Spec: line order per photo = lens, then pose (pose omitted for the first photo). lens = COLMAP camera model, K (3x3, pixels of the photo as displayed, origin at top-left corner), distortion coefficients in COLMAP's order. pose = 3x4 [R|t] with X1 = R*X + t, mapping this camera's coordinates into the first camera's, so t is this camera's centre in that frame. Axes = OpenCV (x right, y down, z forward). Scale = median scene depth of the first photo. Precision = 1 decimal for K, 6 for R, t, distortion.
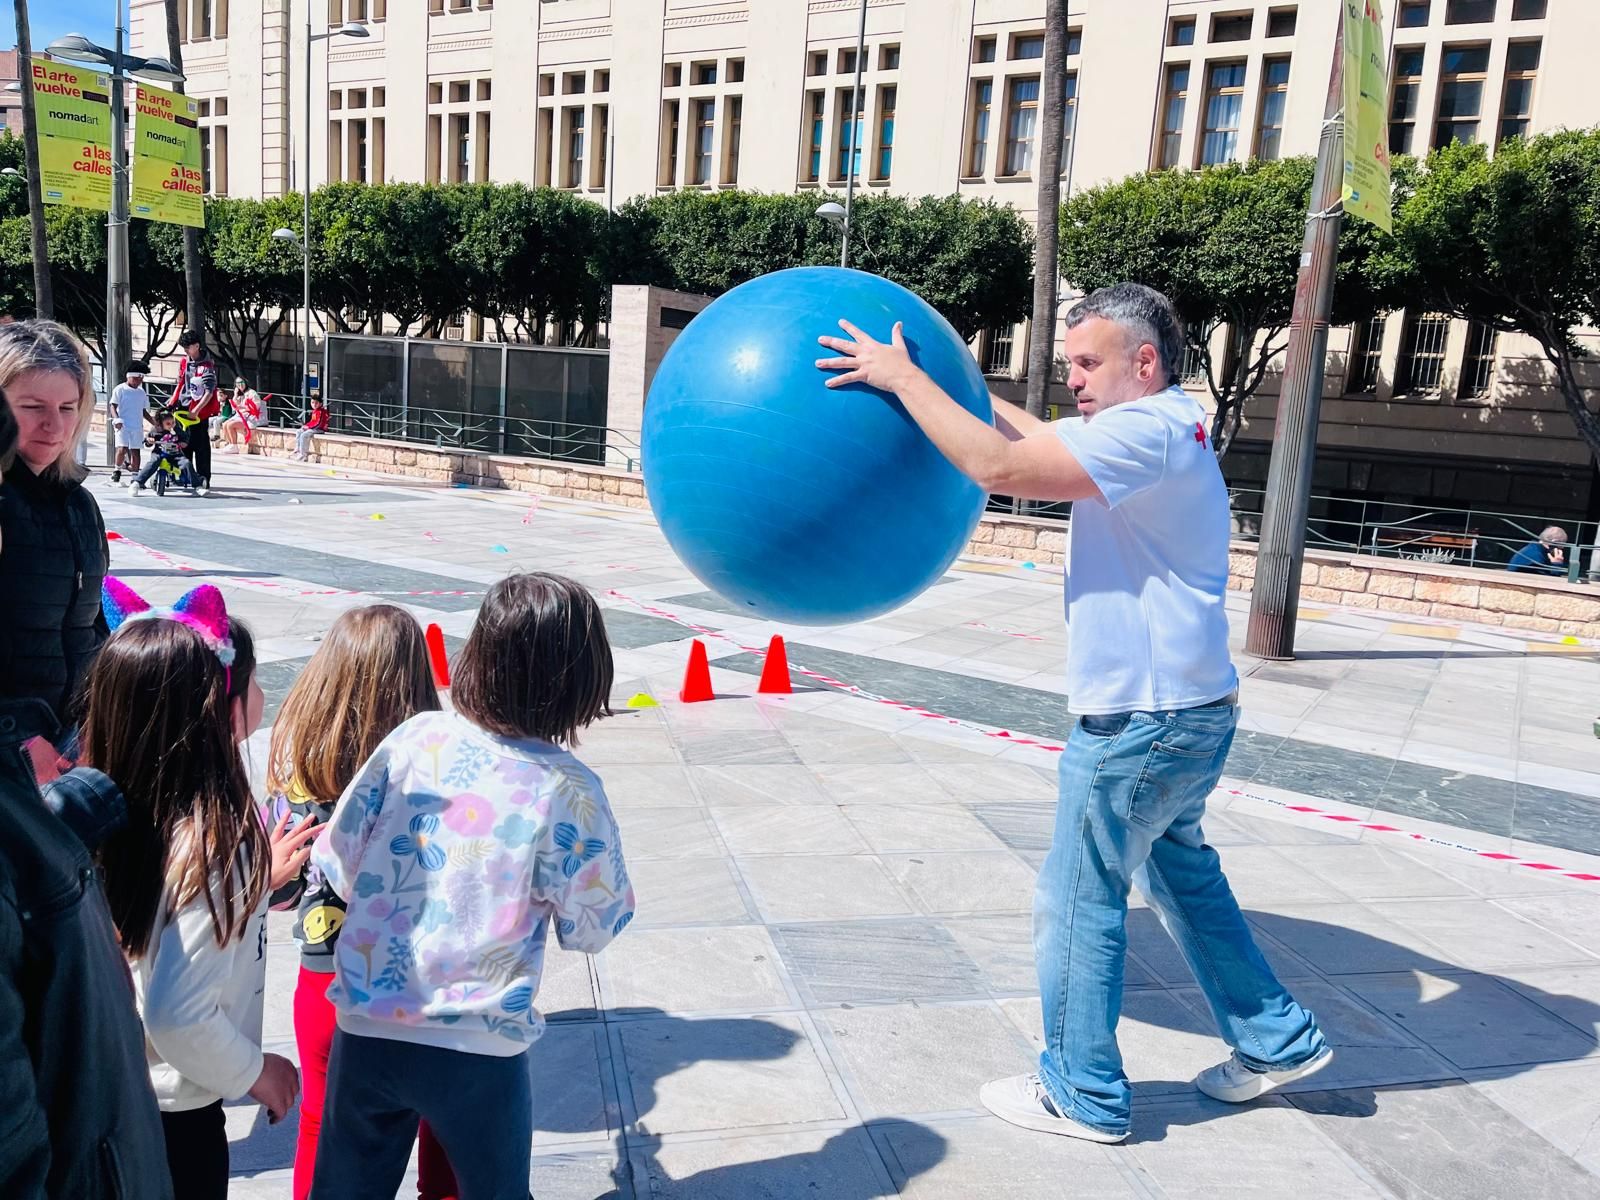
lens RADIAL K [[1272.0, 0, 808.5], [0, 1272.0, 594.5], [0, 0, 1]] dist [0.088674, -0.093168]
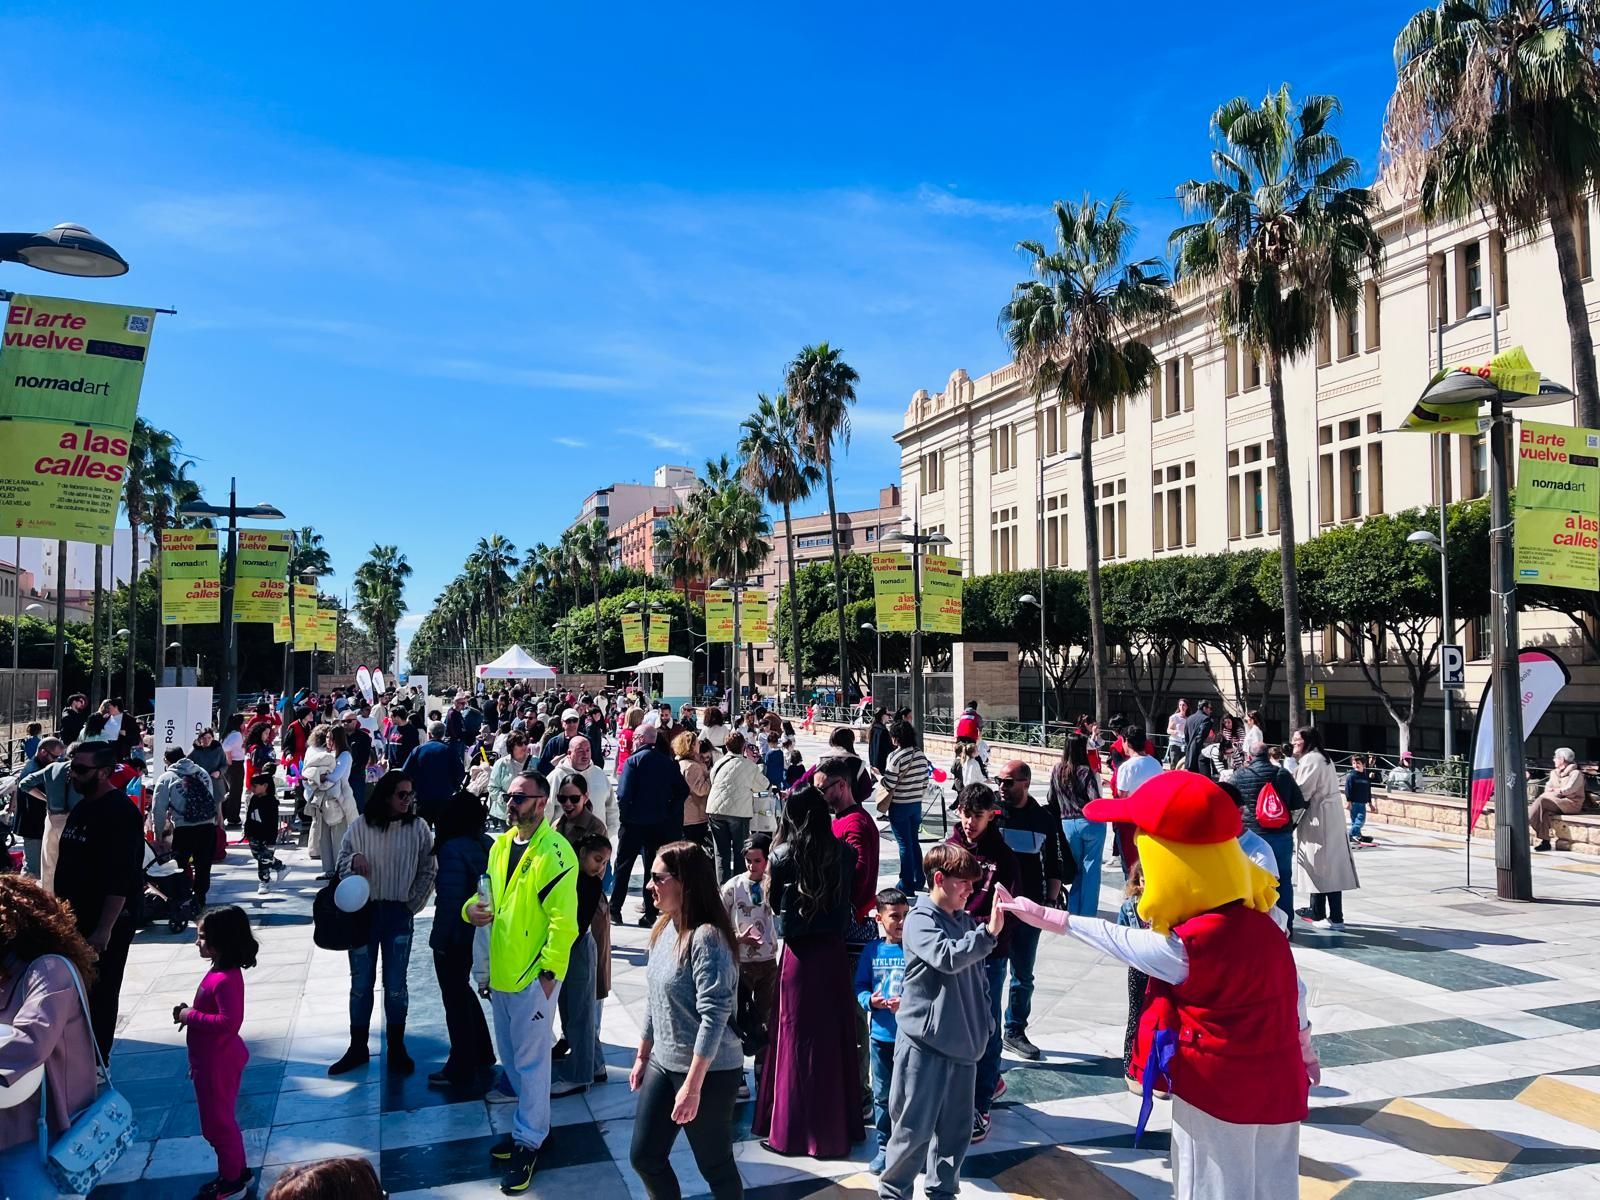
lens RADIAL K [[1272.0, 0, 808.5], [0, 1272.0, 594.5], [0, 0, 1]] dist [0.088674, -0.093168]
pose [[0.767374, -0.101720, -0.633080, 0.348008], [-0.060376, 0.971487, -0.229276, 0.049531], [0.638351, 0.214163, 0.739352, -0.187159]]
